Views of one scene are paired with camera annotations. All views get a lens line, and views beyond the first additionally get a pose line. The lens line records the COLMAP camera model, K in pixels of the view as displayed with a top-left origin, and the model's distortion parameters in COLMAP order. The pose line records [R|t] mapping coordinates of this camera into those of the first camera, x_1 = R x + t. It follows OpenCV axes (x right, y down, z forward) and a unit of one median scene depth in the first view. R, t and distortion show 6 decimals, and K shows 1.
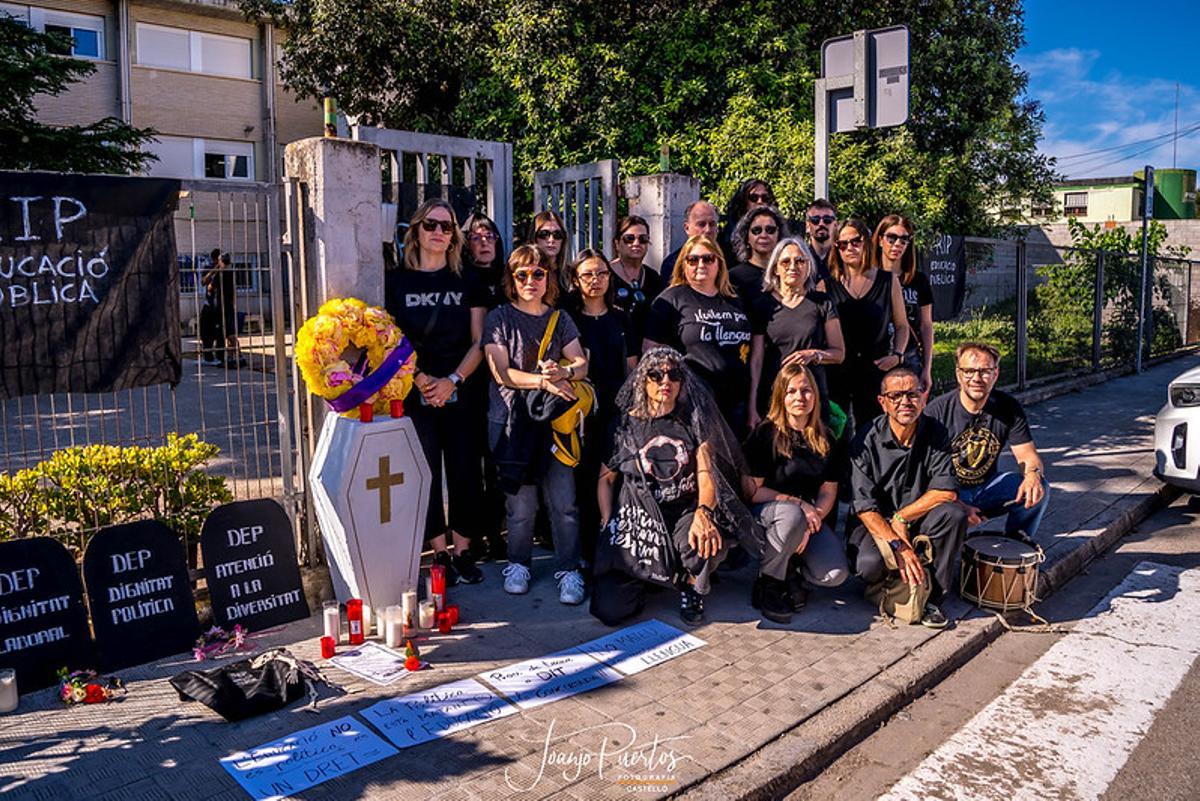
lens RADIAL K [[937.7, 0, 563.0], [0, 937.7, 400.2], [0, 0, 1]] dist [-0.146575, 0.058511]
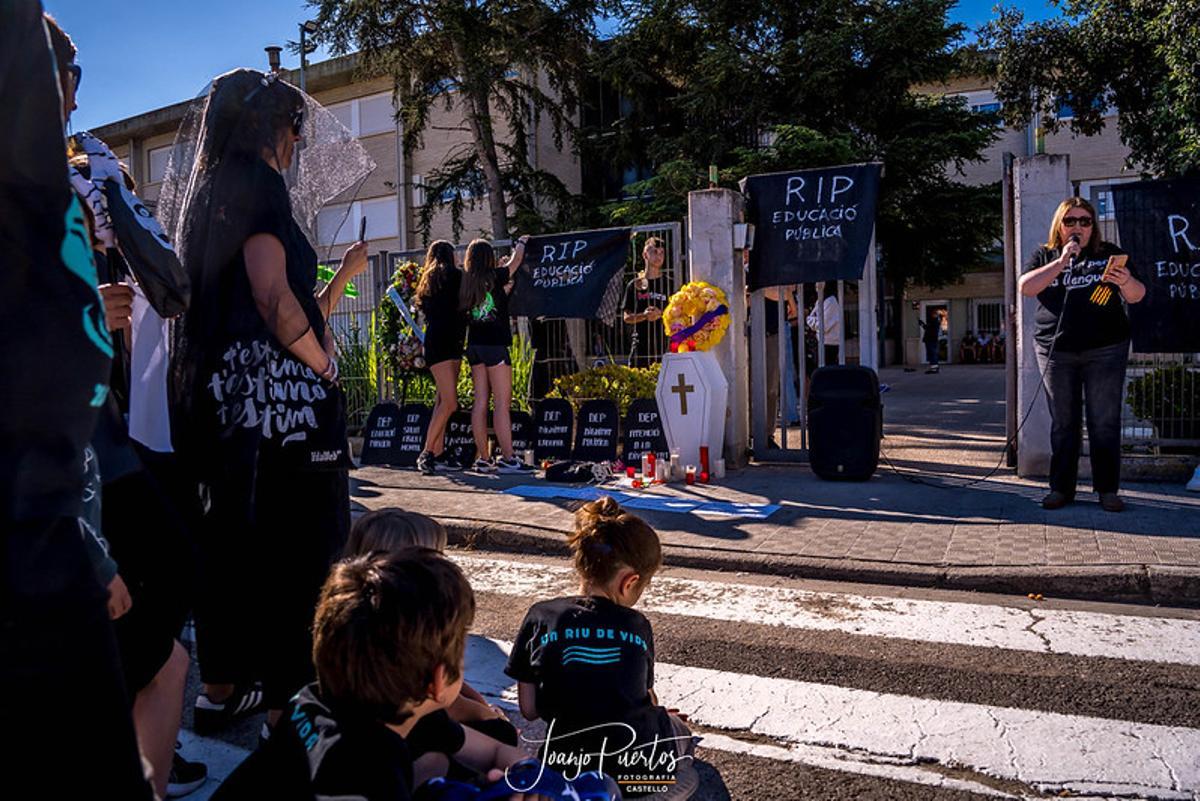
lens RADIAL K [[937.7, 0, 563.0], [0, 937.7, 400.2], [0, 0, 1]] dist [-0.146575, 0.058511]
pose [[0.279554, 0.059287, -0.958298, 0.910964], [-0.087749, 0.995492, 0.035991, 0.043193], [0.956112, 0.074028, 0.283496, 0.206730]]
